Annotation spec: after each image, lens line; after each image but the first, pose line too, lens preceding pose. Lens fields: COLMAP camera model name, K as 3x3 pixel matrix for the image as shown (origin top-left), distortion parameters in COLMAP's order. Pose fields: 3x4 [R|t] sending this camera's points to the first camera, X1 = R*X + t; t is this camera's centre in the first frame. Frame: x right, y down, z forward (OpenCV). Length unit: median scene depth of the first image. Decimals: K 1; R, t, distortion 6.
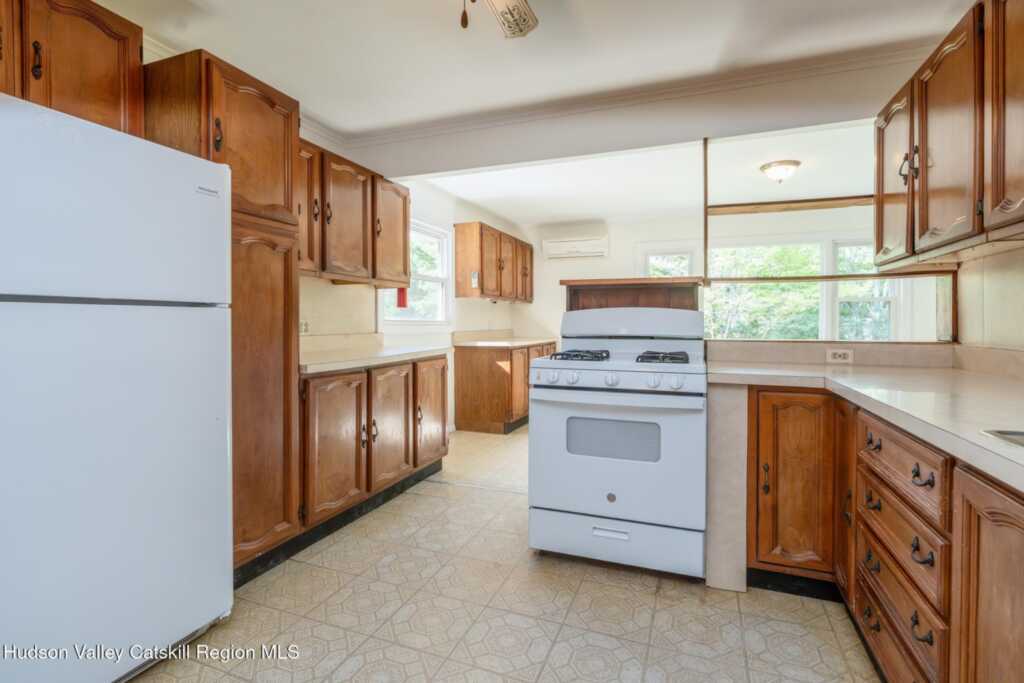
lens RADIAL K [[471.6, 0, 513.9], [0, 471.6, 329.8], [0, 0, 1]] dist [-0.000273, -0.000542]
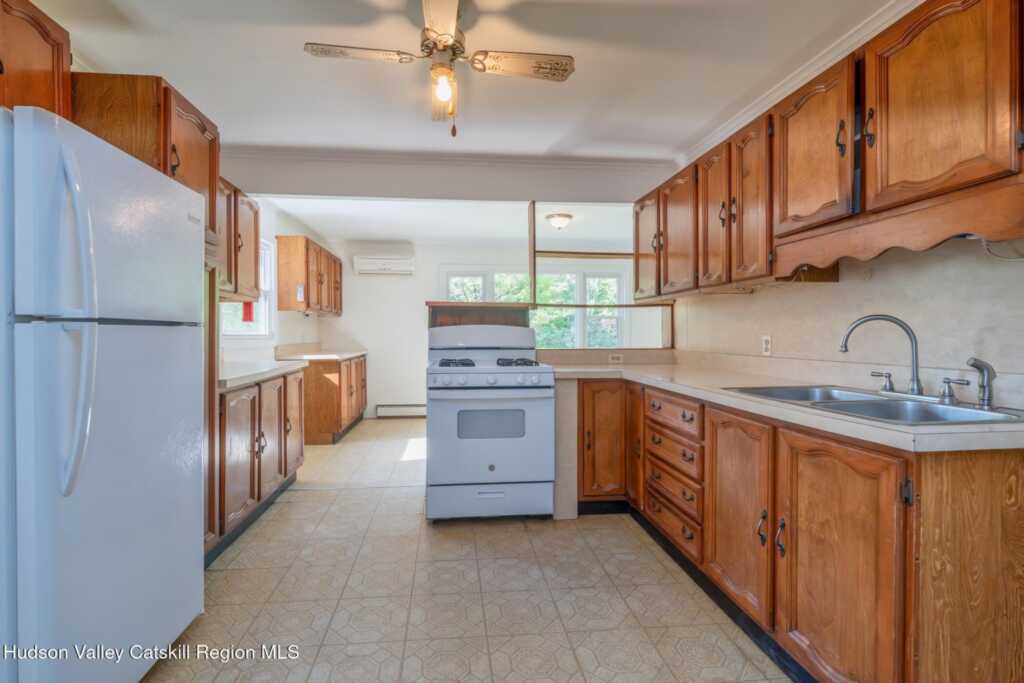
lens RADIAL K [[482.2, 0, 495.2], [0, 482.2, 339.6], [0, 0, 1]] dist [0.000707, -0.000344]
pose [[0.890560, -0.007874, 0.454797, -0.386515], [0.009330, 0.999956, -0.000957, -0.007416], [-0.454769, 0.005096, 0.890595, -0.216557]]
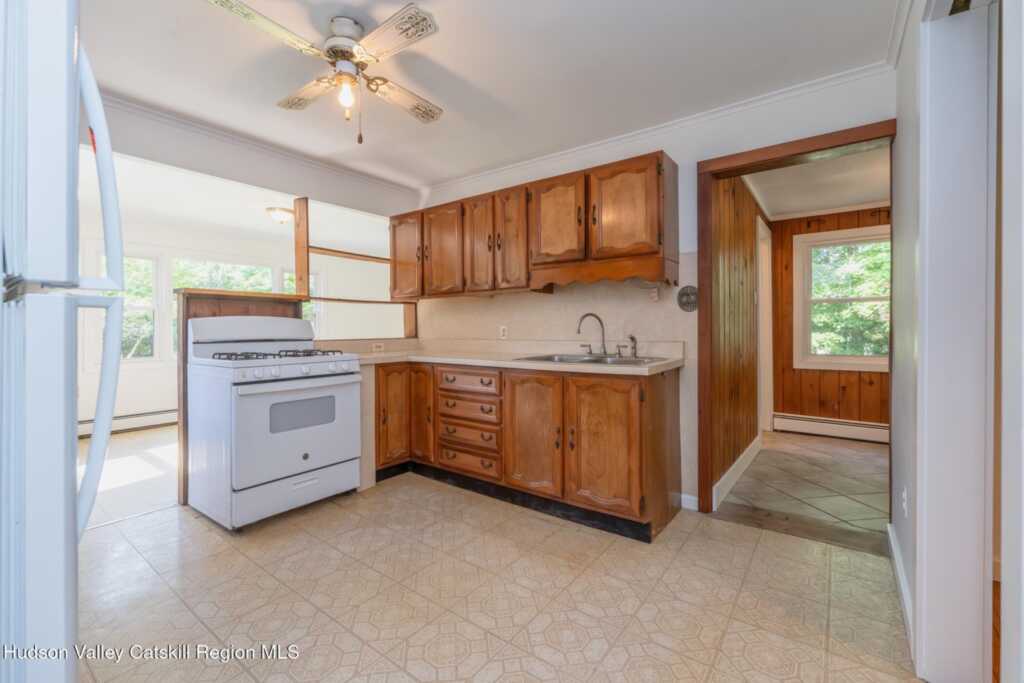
lens RADIAL K [[430.4, 0, 528.0], [0, 430.4, 327.8], [0, 0, 1]] dist [0.000771, -0.000035]
pose [[0.250245, -0.002446, 0.968179, -0.797398], [0.021875, 0.999756, -0.003128, 0.001388], [-0.967935, 0.021962, 0.250238, 0.056971]]
